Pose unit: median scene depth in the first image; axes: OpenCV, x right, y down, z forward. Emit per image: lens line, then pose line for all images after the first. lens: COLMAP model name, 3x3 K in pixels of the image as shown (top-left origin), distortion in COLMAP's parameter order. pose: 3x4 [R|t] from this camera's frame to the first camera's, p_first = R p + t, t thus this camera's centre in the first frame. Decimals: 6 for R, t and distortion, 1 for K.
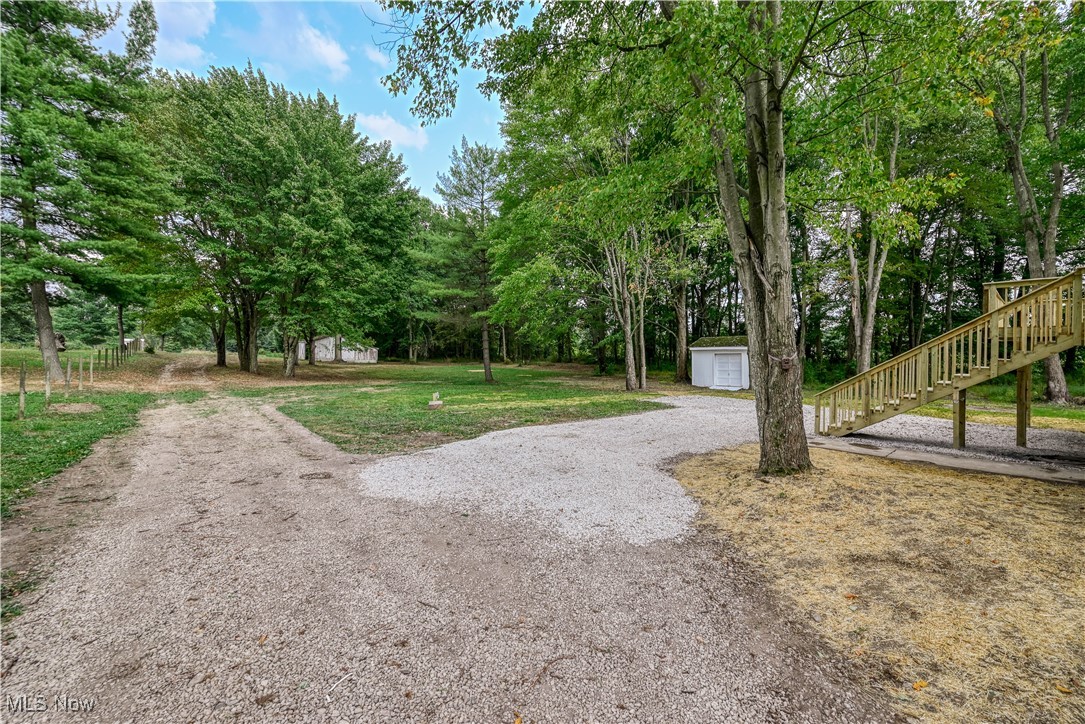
lens RADIAL K [[435.6, 0, 541.9], [0, 435.6, 360.9], [0, 0, 1]] dist [-0.002203, -0.000097]
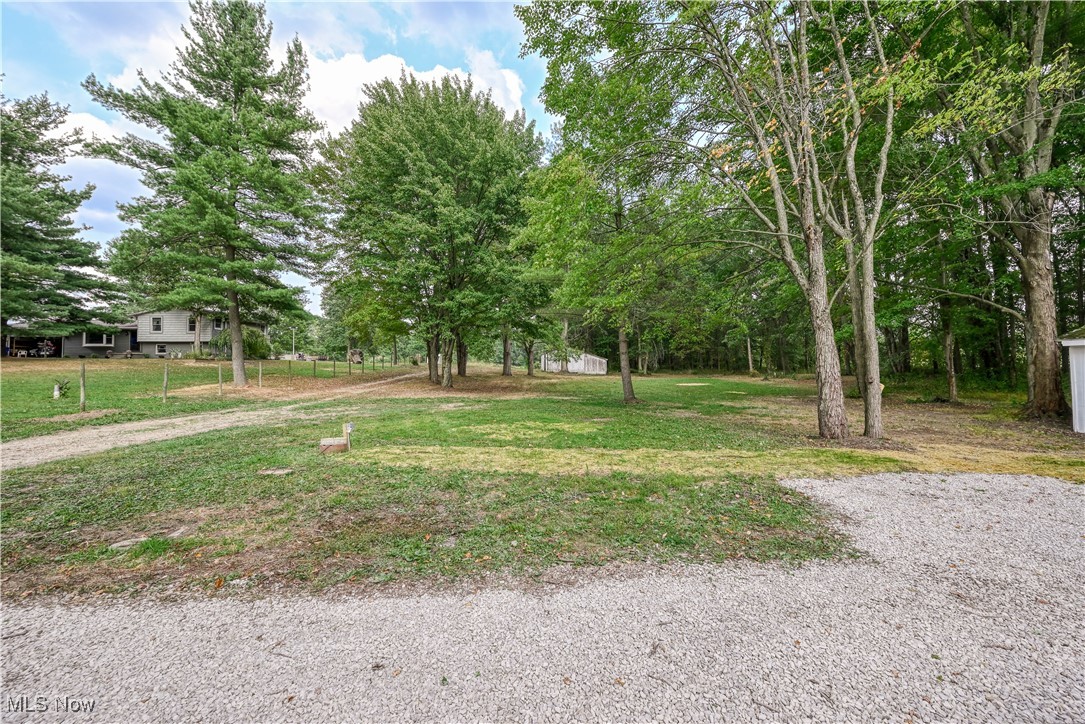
lens RADIAL K [[435.6, 0, 542.3], [0, 435.6, 360.0], [0, 0, 1]] dist [-0.002203, -0.000097]
pose [[0.819099, -0.013793, -0.573486, 0.169871], [-0.002828, 0.999602, -0.028082, 0.002399], [0.573645, 0.024624, 0.818734, 0.377739]]
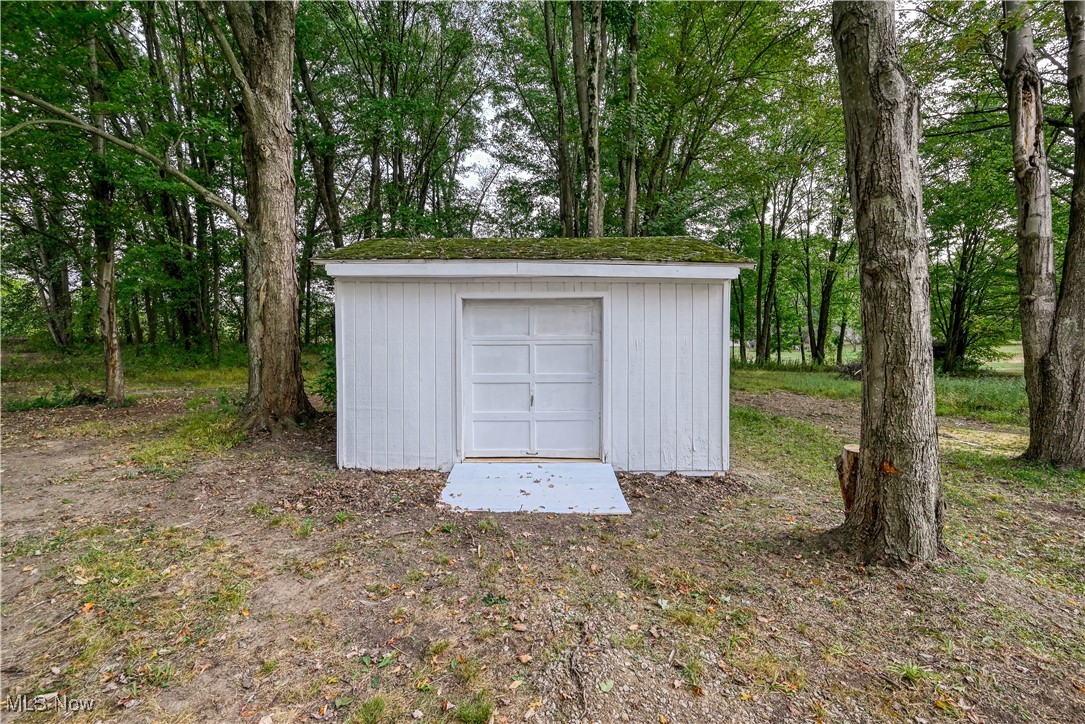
lens RADIAL K [[435.6, 0, 545.5], [0, 435.6, 345.8], [0, 0, 1]] dist [-0.002203, -0.000097]
pose [[0.645701, -0.001127, 0.763590, 0.258970], [0.000066, 0.999999, 0.001420, 0.004818], [-0.763590, -0.000866, 0.645700, 0.810192]]
